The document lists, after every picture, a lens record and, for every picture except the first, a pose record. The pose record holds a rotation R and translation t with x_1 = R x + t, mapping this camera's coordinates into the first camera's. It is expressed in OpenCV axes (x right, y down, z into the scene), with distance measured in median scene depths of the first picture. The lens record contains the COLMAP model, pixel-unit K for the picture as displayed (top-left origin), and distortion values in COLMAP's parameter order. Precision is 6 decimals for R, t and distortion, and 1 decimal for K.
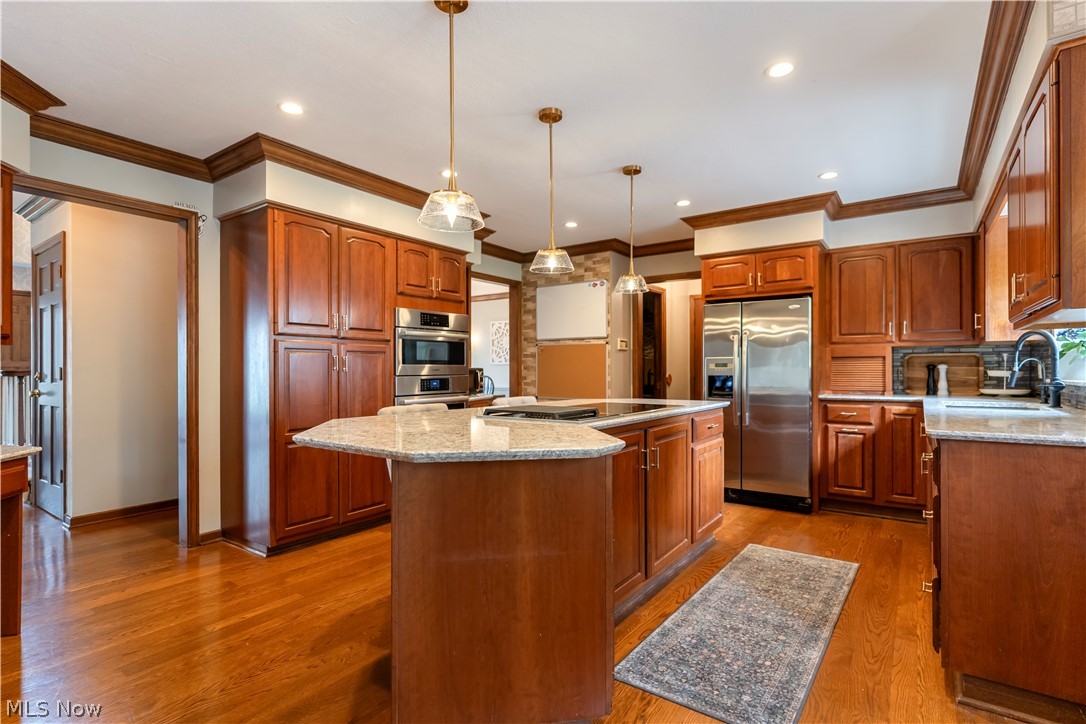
lens RADIAL K [[526.3, 0, 542.6], [0, 526.3, 373.1], [0, 0, 1]] dist [-0.000553, -0.000084]
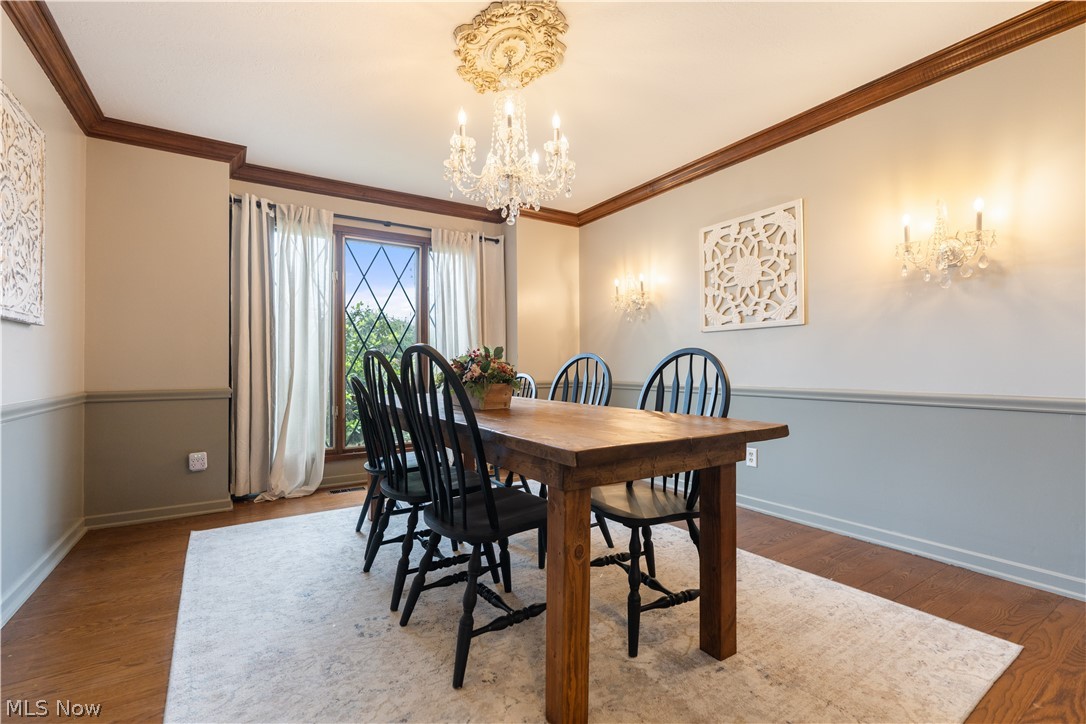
lens RADIAL K [[491.0, 0, 545.2], [0, 491.0, 366.2], [0, 0, 1]] dist [-0.002700, 0.000440]
pose [[0.928549, -0.000970, -0.371209, -0.069593], [-0.001492, 0.999979, -0.006346, 0.013686], [0.371207, 0.006447, 0.928528, 0.600712]]
